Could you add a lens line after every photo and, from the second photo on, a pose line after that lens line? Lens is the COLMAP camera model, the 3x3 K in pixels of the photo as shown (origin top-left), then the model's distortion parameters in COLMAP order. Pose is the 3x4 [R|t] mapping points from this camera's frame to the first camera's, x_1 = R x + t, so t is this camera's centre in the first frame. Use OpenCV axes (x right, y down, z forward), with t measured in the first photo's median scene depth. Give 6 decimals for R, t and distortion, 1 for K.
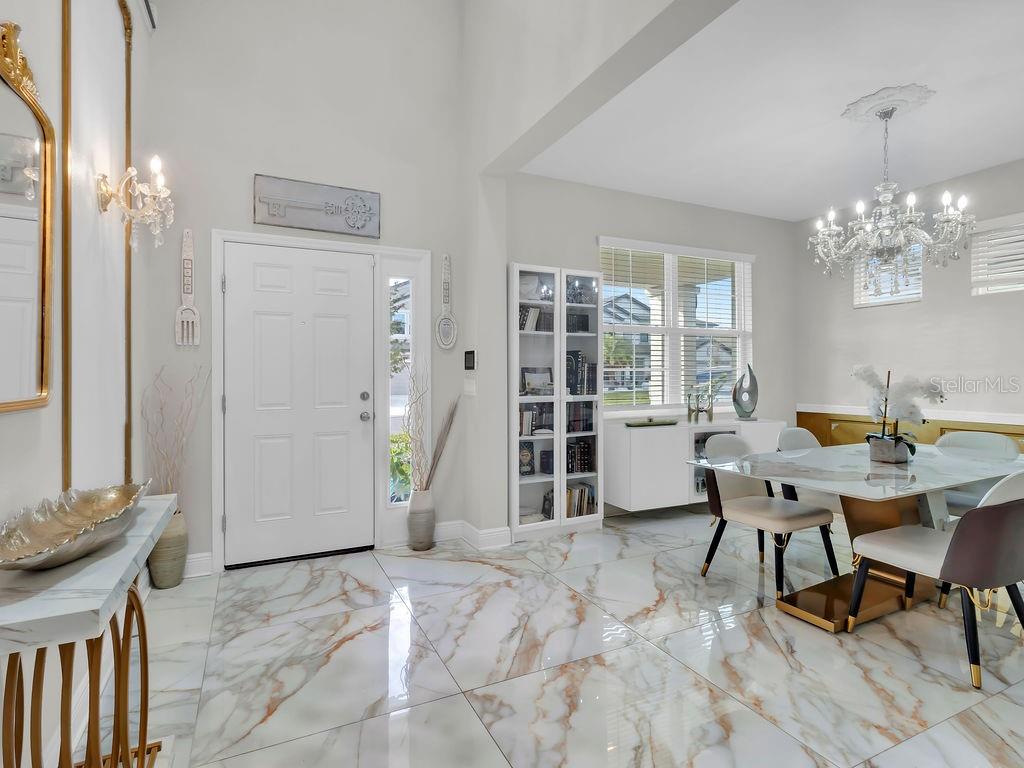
lens RADIAL K [[546.7, 0, 518.6], [0, 546.7, 379.7], [0, 0, 1]] dist [0.005718, 0.000069]
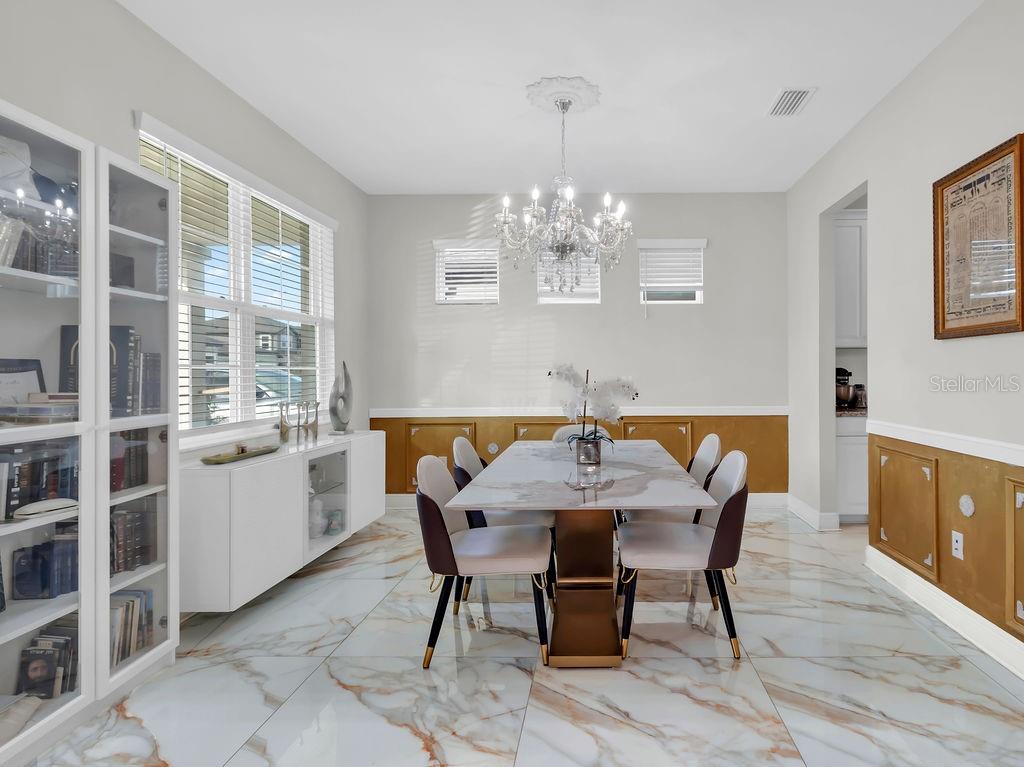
lens RADIAL K [[554.4, 0, 512.0], [0, 554.4, 379.3], [0, 0, 1]] dist [0.000971, -0.000077]
pose [[0.445991, -0.009721, 0.894985, -0.185932], [0.011102, 0.999924, 0.005328, -0.004498], [-0.894968, 0.007559, 0.446065, 0.473116]]
